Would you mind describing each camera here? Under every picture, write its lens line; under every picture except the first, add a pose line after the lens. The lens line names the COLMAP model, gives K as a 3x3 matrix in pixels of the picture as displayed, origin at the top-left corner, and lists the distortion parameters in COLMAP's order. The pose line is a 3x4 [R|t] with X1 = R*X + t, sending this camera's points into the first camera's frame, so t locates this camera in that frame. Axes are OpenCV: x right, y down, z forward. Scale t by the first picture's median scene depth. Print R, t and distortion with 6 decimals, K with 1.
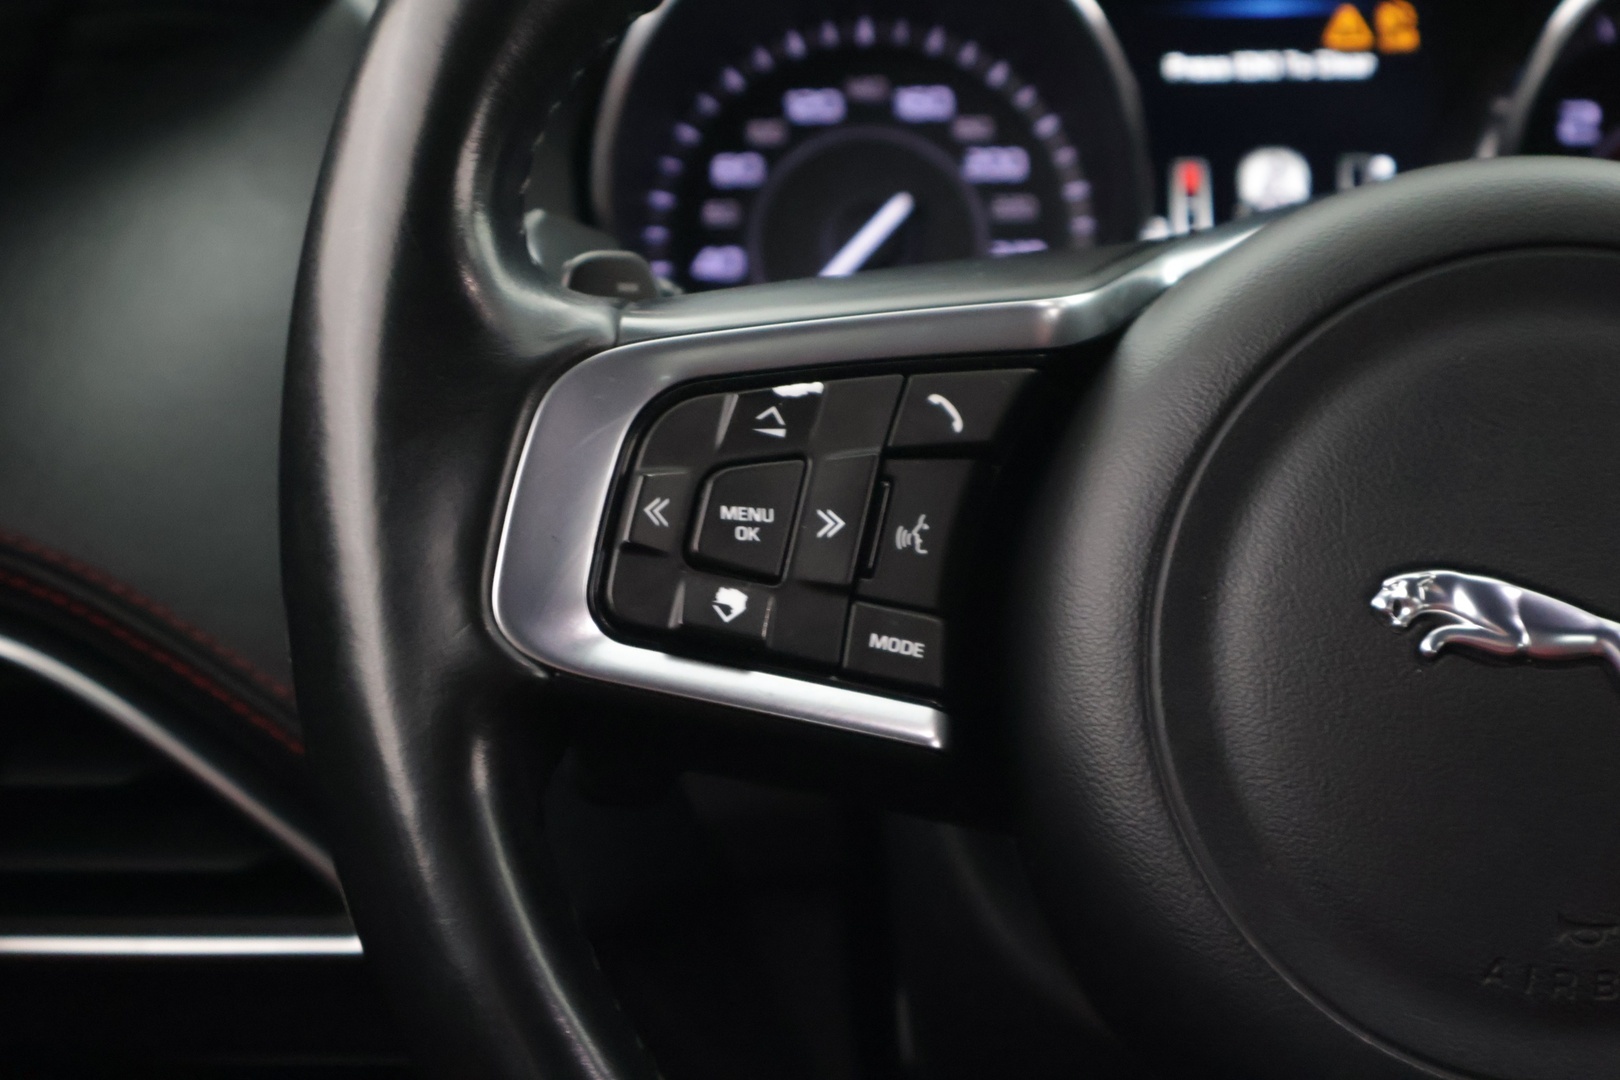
lens RADIAL K [[3334.8, 0, 809.8], [0, 3334.8, 541.8], [0, 0, 1]] dist [0.012755, 0.000000]
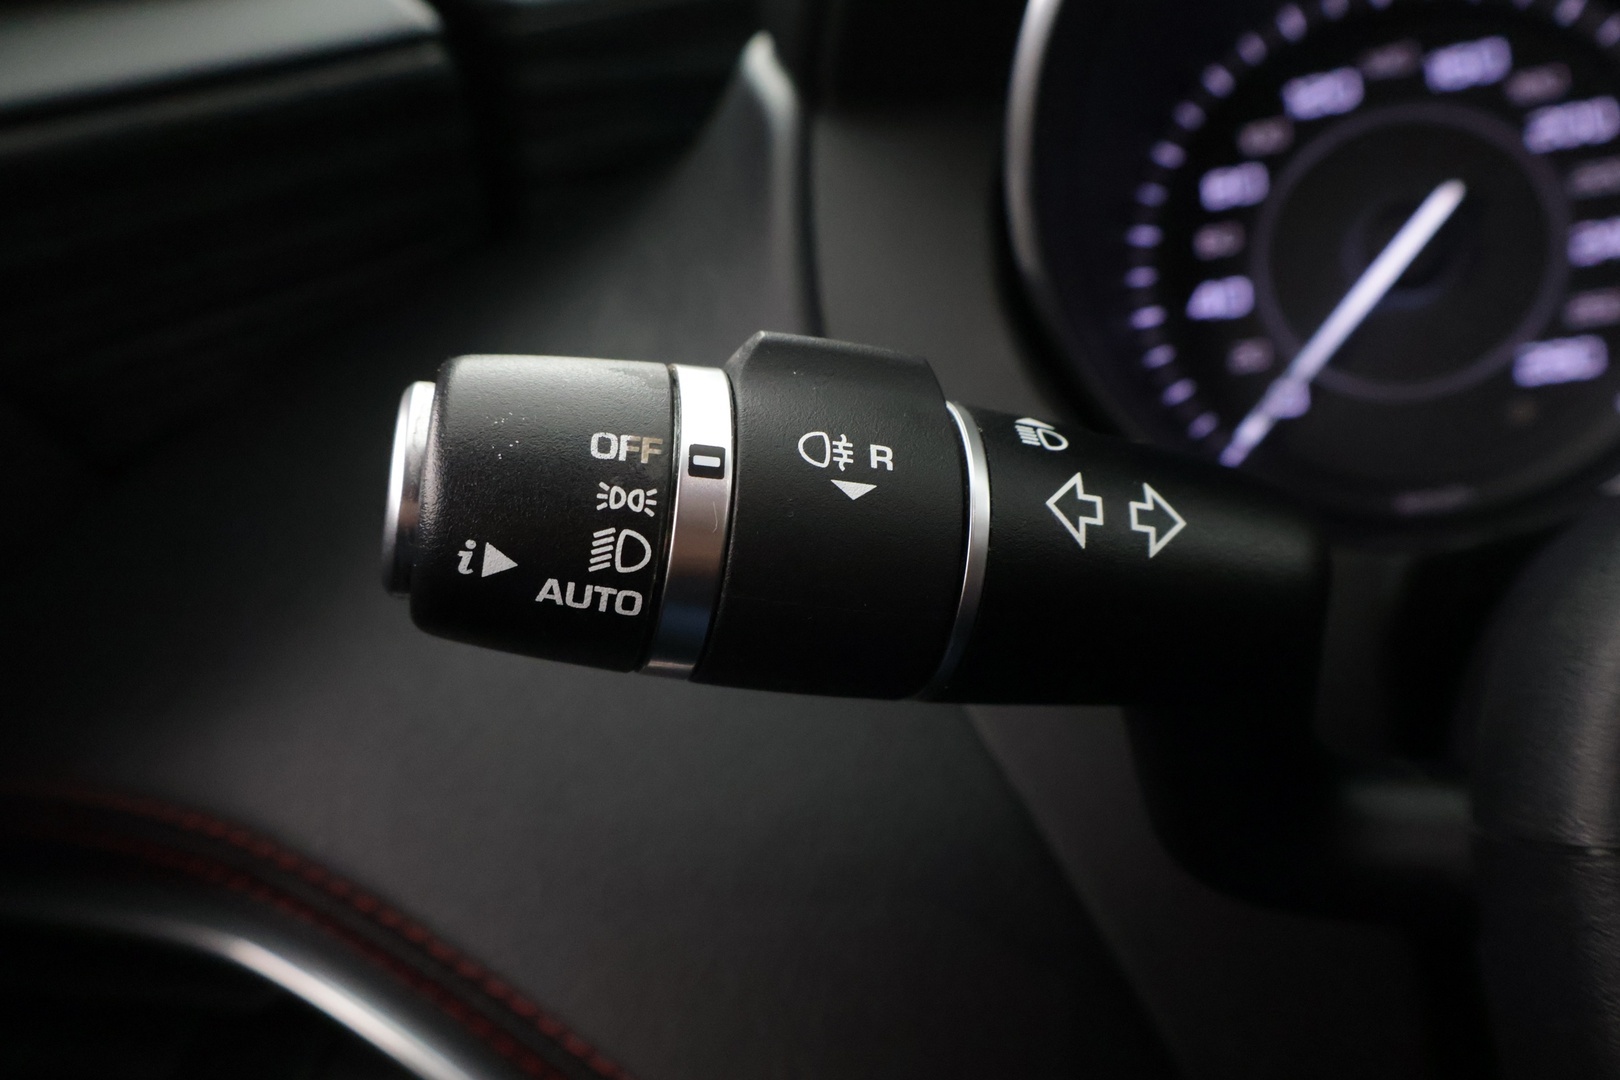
lens RADIAL K [[1384.8, 0, 799.6], [0, 1384.8, 534.4], [0, 0, 1]] dist [0.010003, -0.013406]
pose [[0.933717, -0.080707, -0.348798, -0.008756], [0.114399, 0.990441, 0.077066, -0.063427], [0.339244, -0.111860, 0.934024, 0.620353]]
